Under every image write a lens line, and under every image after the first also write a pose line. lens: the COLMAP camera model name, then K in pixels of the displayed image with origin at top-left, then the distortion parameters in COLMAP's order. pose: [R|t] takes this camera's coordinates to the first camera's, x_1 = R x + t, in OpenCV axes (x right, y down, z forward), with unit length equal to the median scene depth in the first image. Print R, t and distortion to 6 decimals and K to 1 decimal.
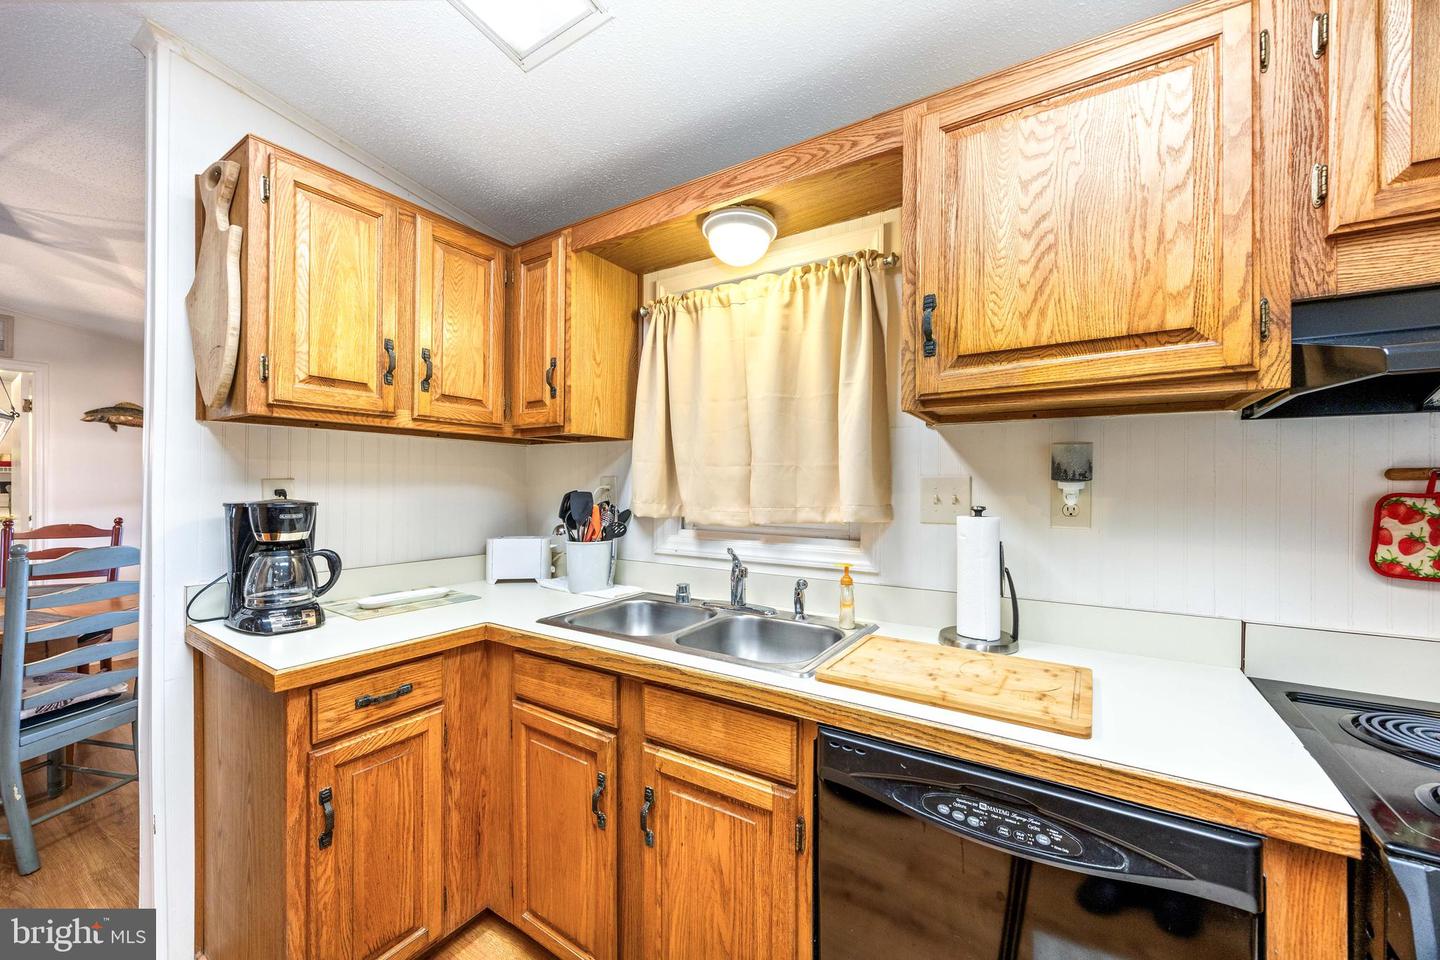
lens RADIAL K [[552.9, 0, 740.1], [0, 552.9, 484.9], [0, 0, 1]] dist [-0.003010, -0.000198]
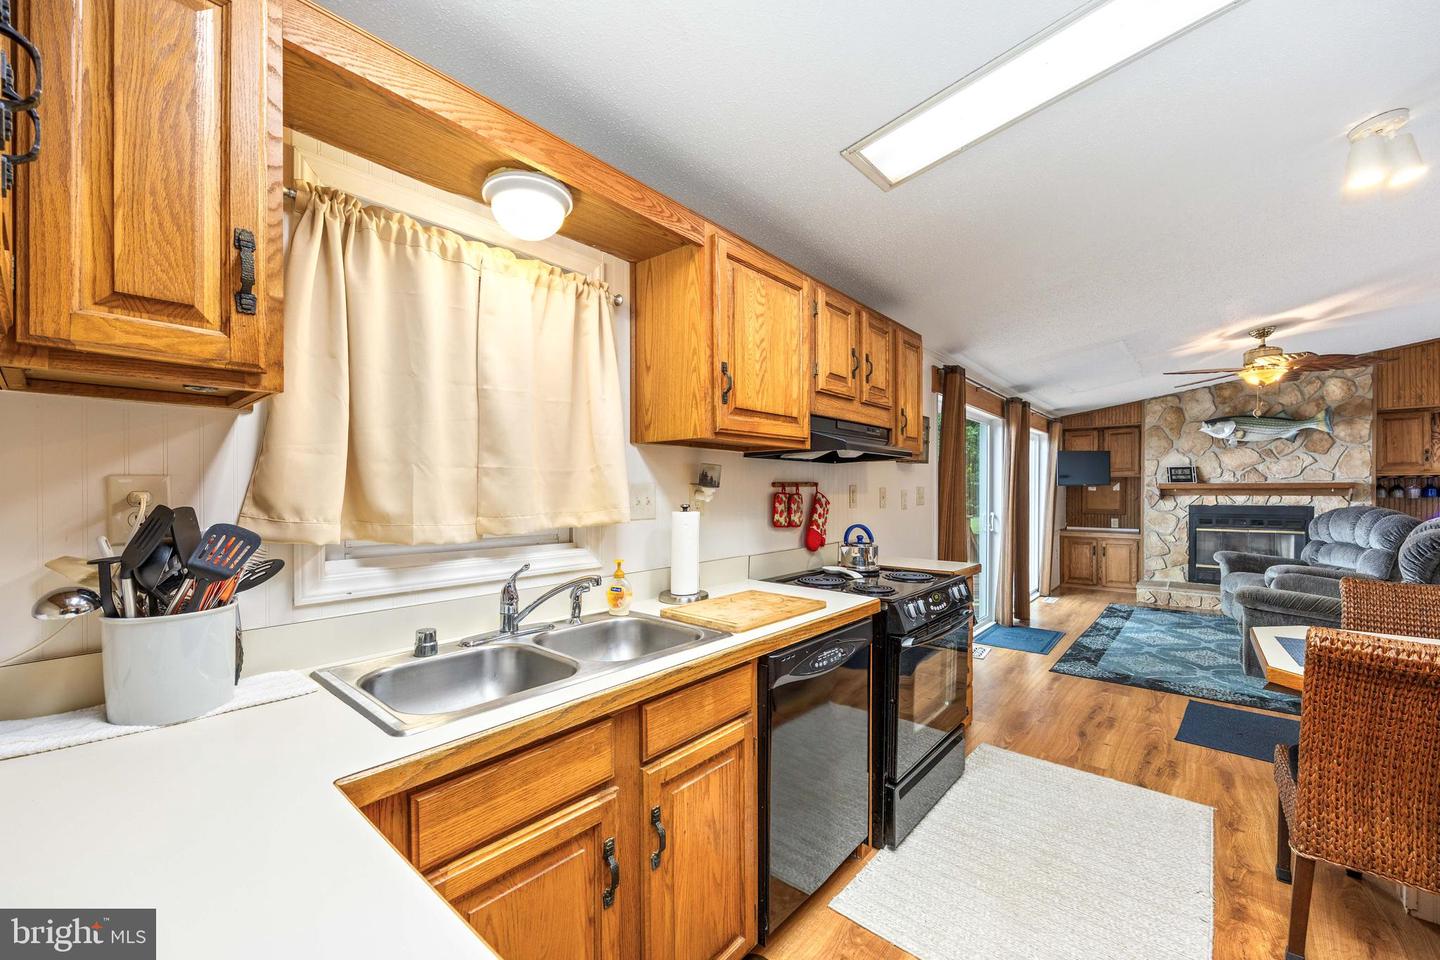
lens RADIAL K [[563.0, 0, 722.3], [0, 563.0, 492.8], [0, 0, 1]] dist [-0.001820, 0.000085]
pose [[0.147662, -0.009394, 0.988993, -1.017331], [0.000521, 0.999955, 0.009420, -0.005790], [-0.989038, -0.000876, 0.147660, 0.683857]]
